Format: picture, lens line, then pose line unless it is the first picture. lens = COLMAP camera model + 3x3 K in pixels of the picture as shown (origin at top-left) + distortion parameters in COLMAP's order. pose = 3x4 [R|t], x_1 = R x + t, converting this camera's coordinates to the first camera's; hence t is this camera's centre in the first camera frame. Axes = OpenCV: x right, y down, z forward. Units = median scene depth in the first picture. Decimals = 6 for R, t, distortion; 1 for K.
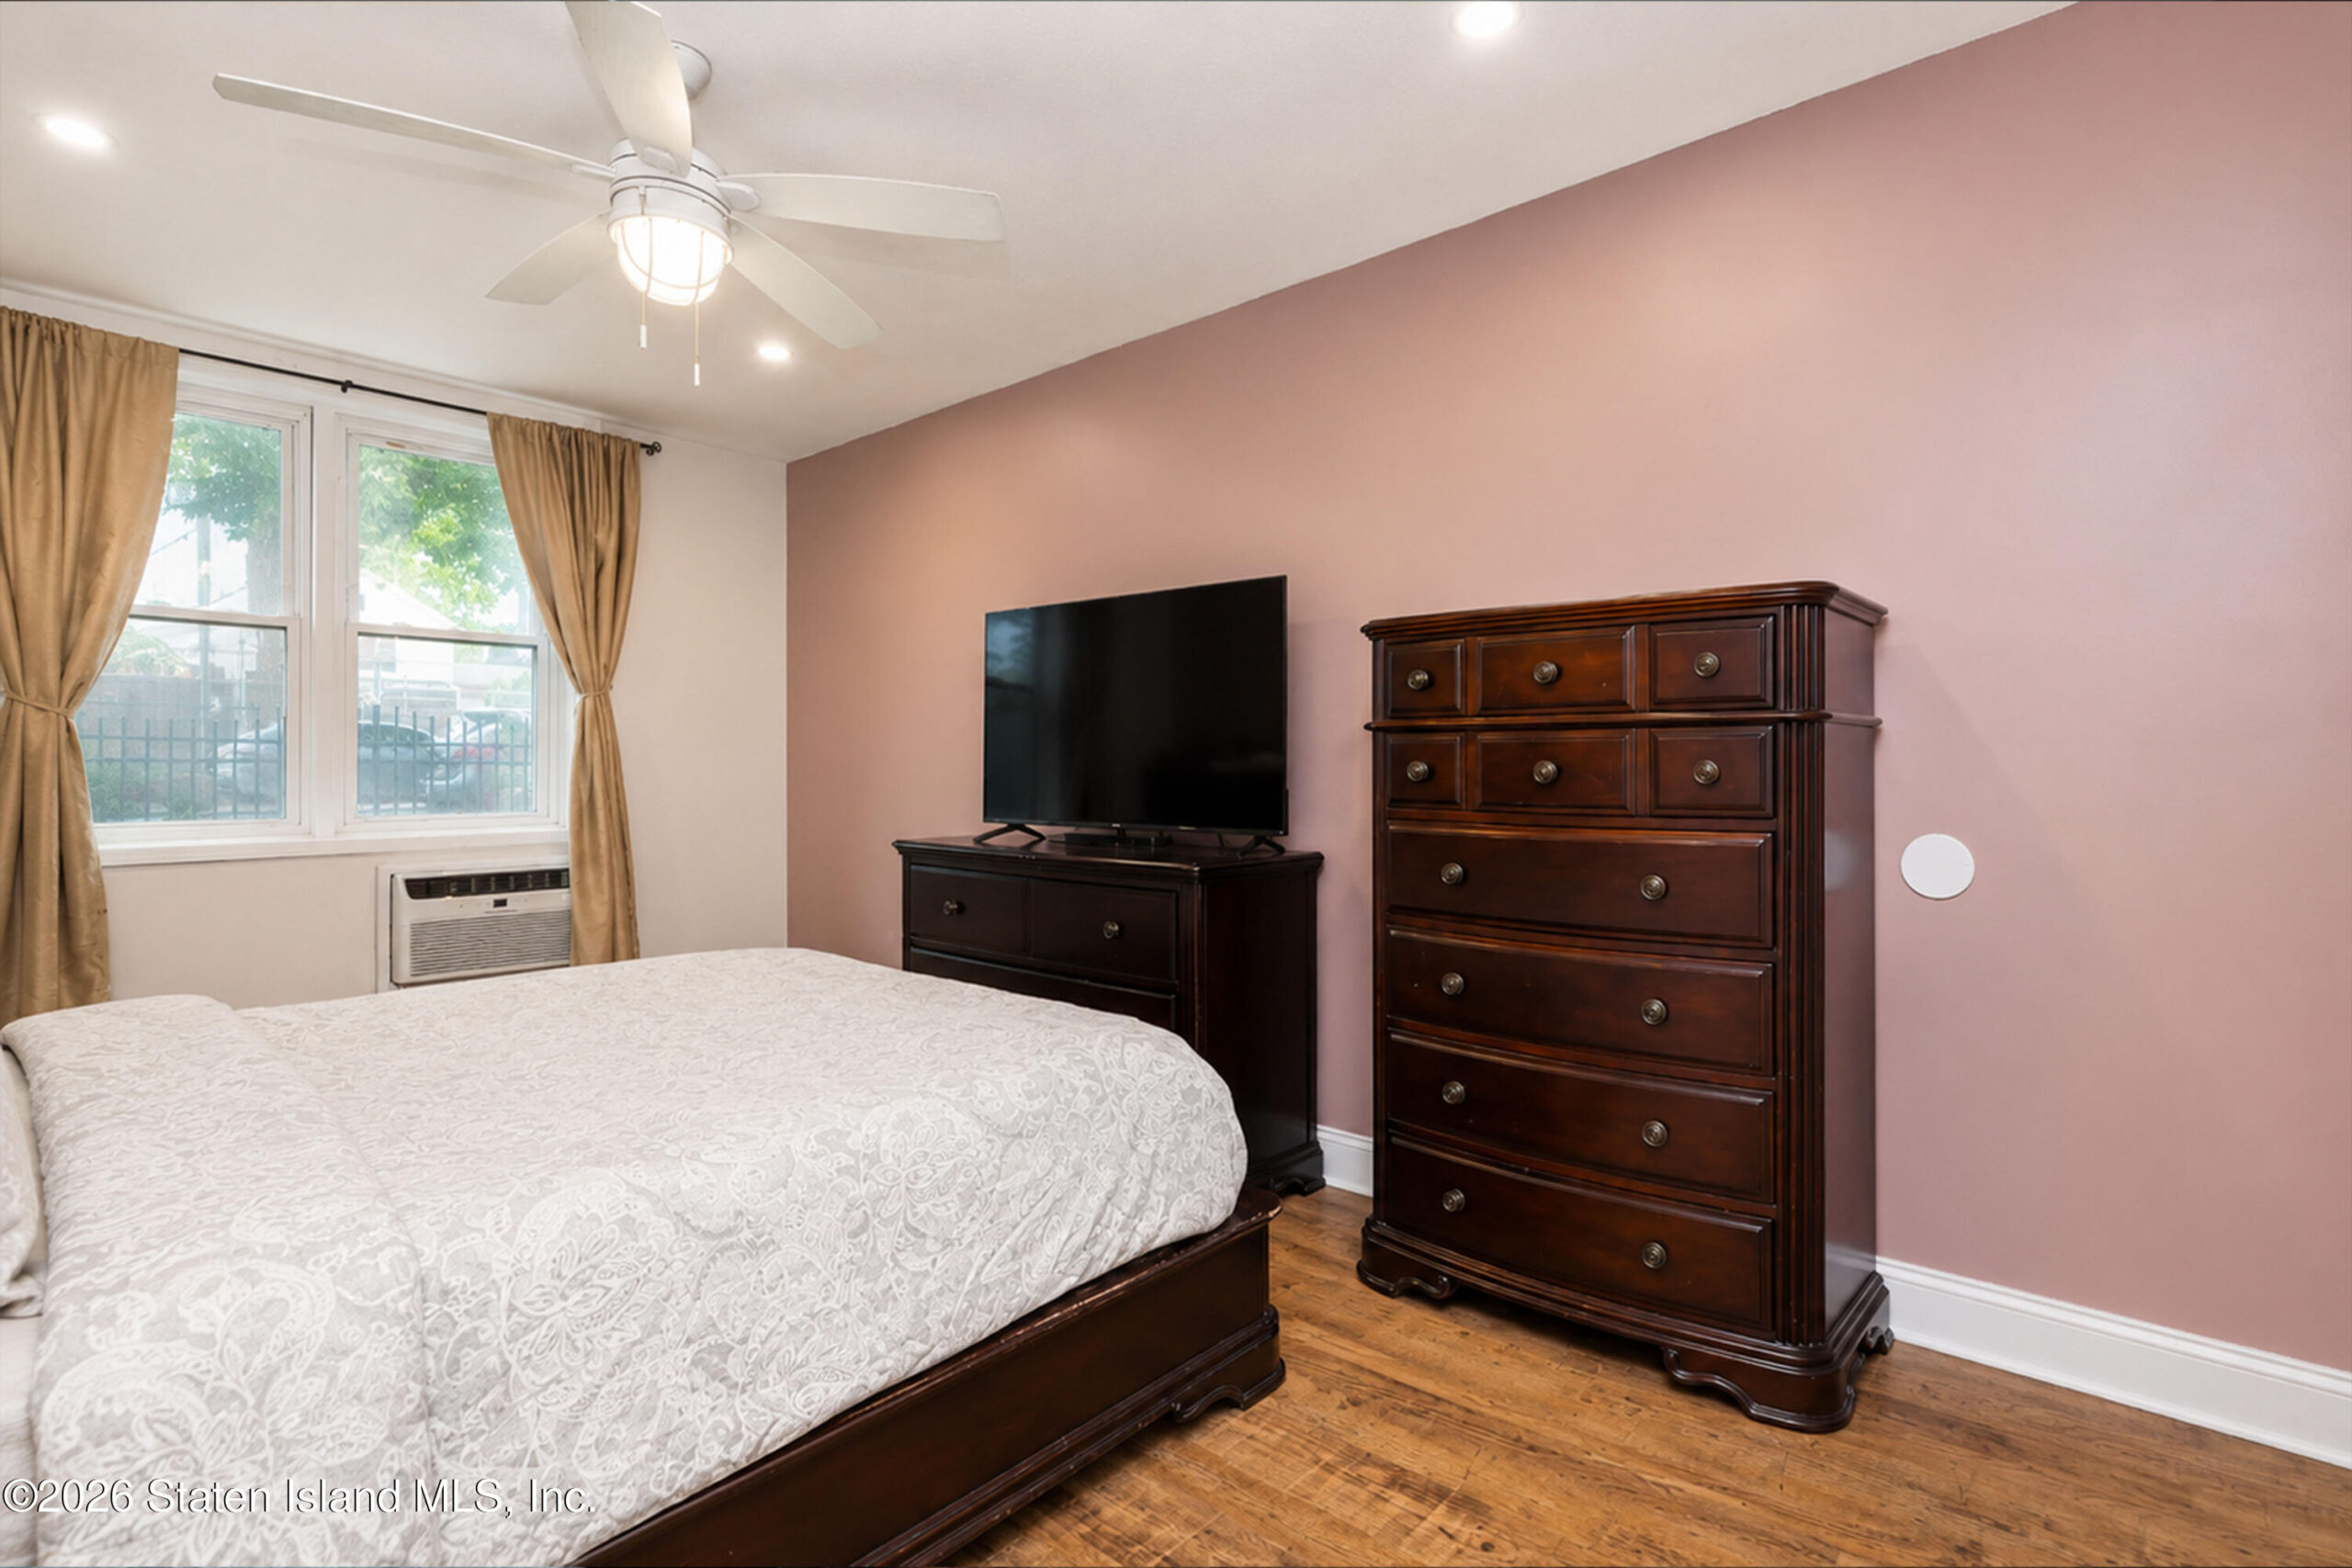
lens RADIAL K [[1055.6, 0, 1182.5], [0, 1055.6, 768.4], [0, 0, 1]] dist [-0.022301, 0.000036]
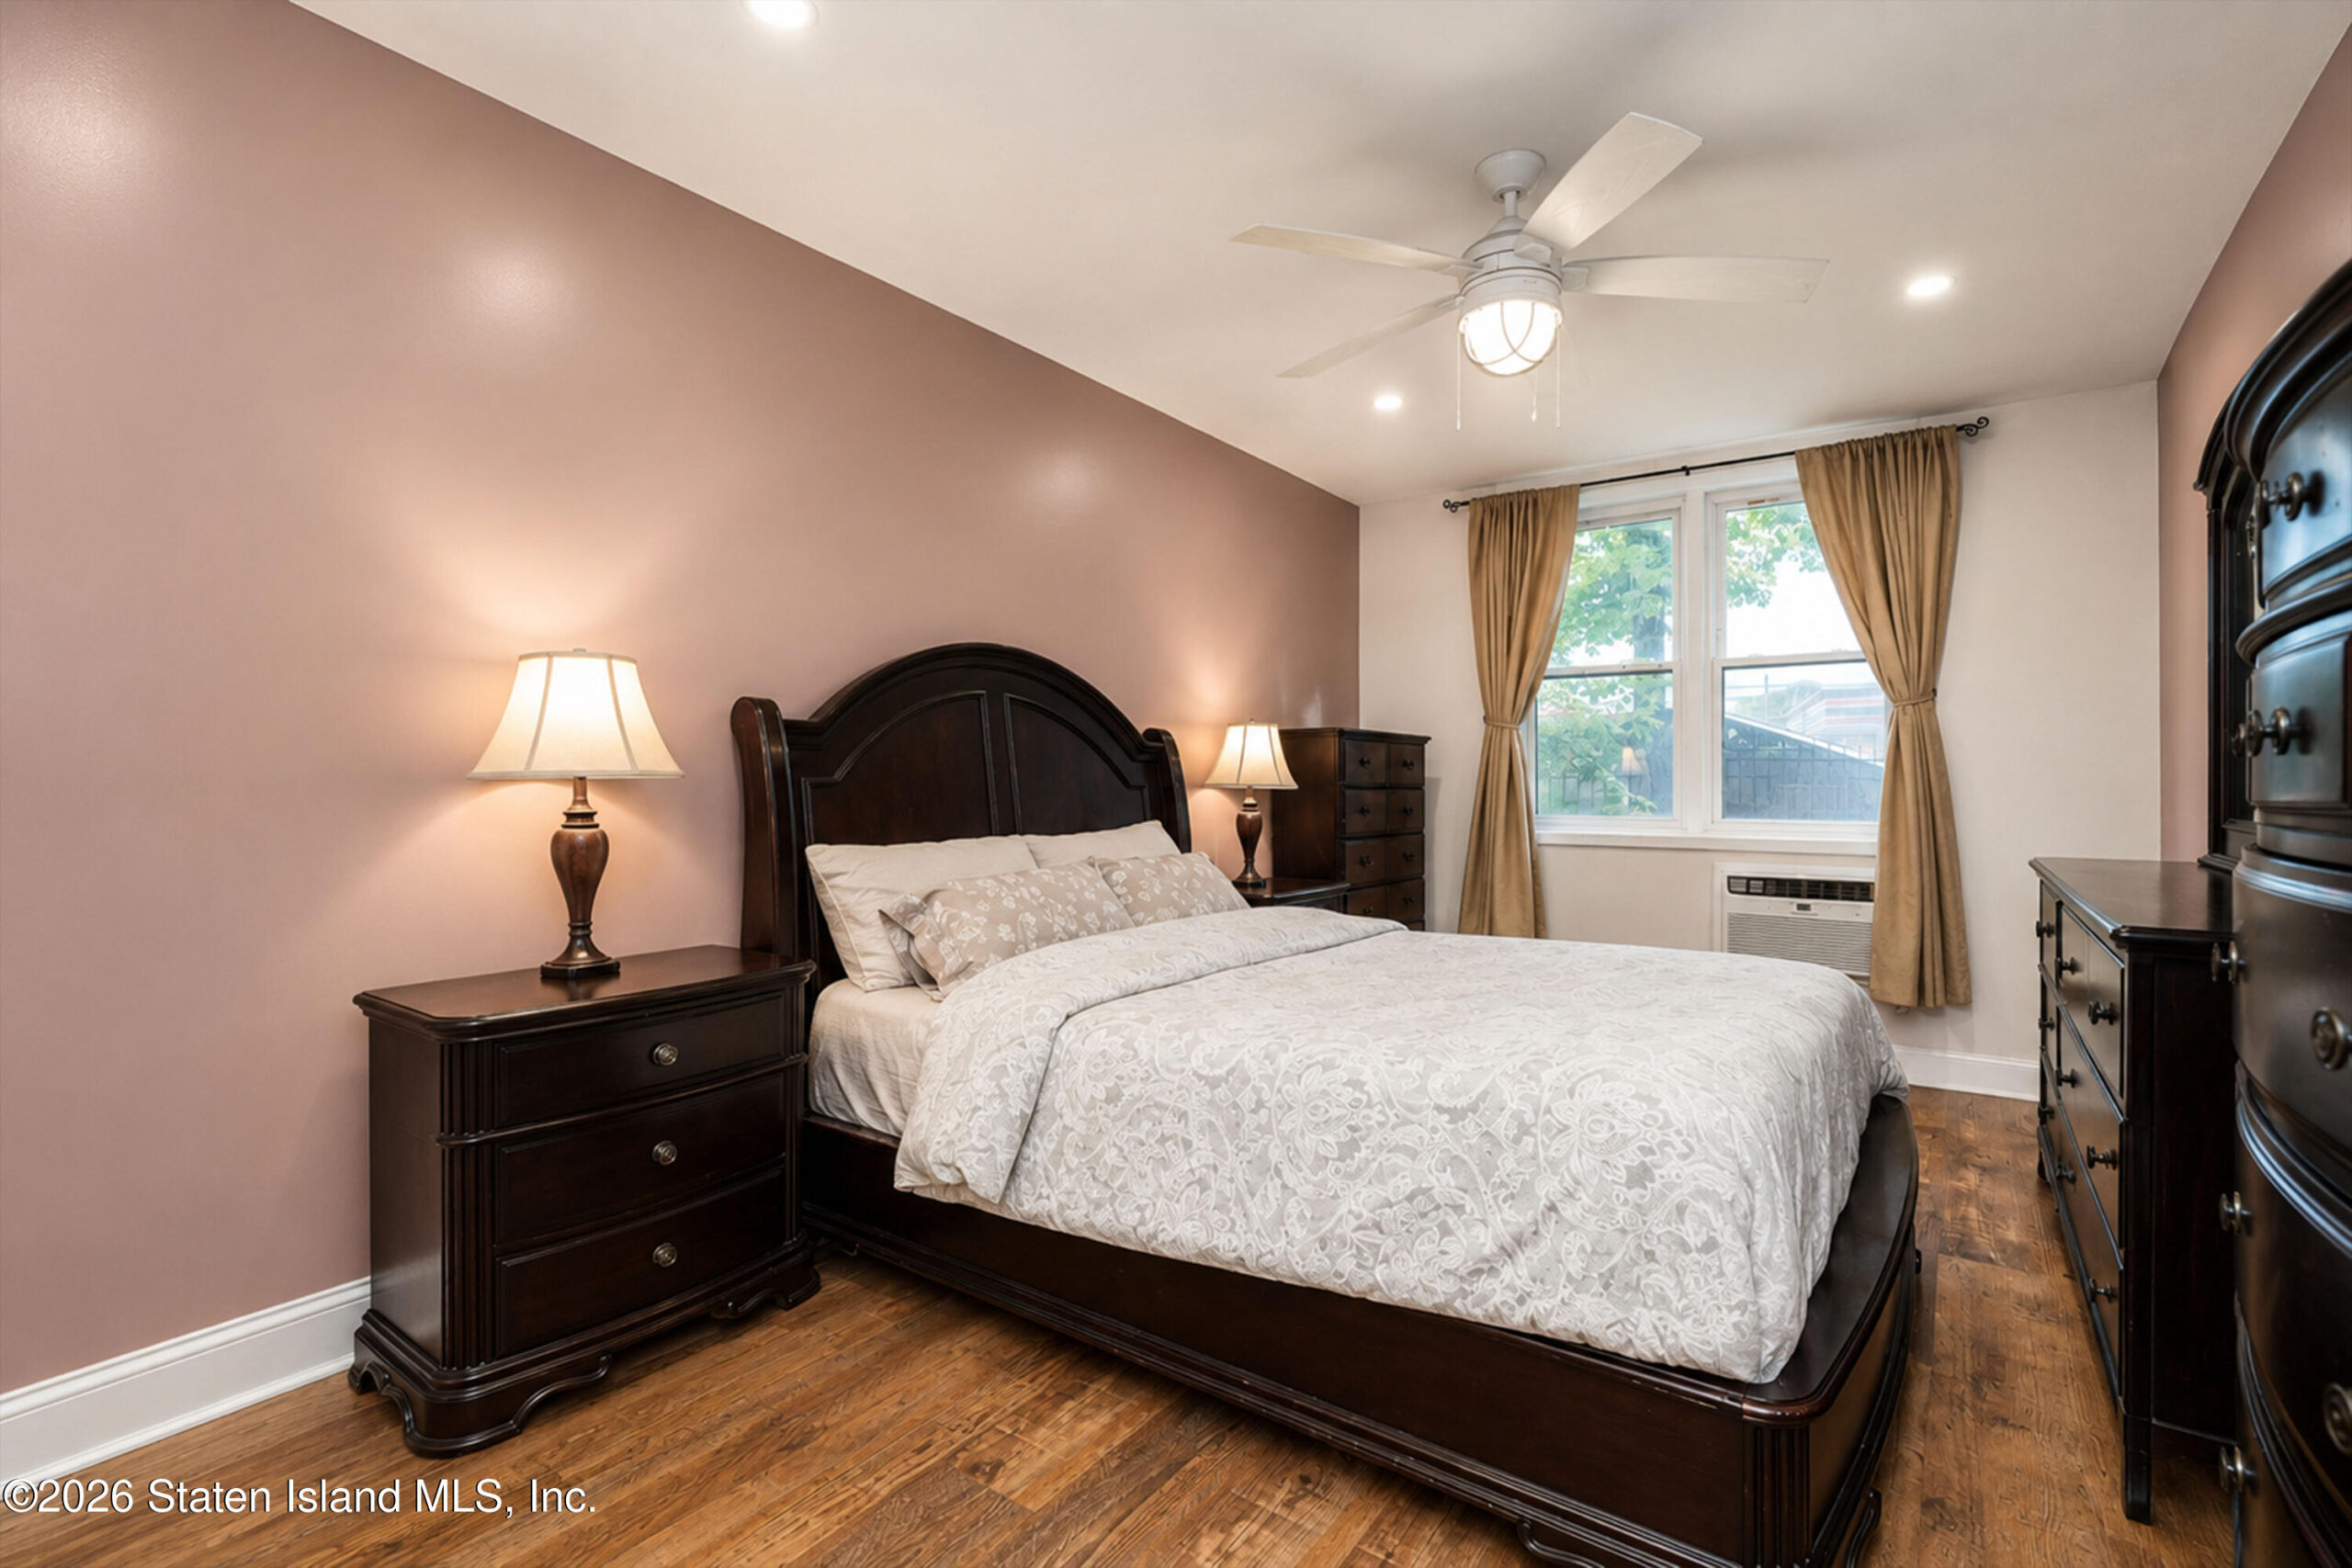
lens RADIAL K [[1055.6, 0, 1182.5], [0, 1055.6, 768.4], [0, 0, 1]] dist [-0.022301, 0.000036]
pose [[0.101999, 0.000639, -0.994784, 0.342217], [-0.000268, 1.000000, 0.000614, -0.013750], [0.994784, 0.000204, 0.101999, 0.255116]]
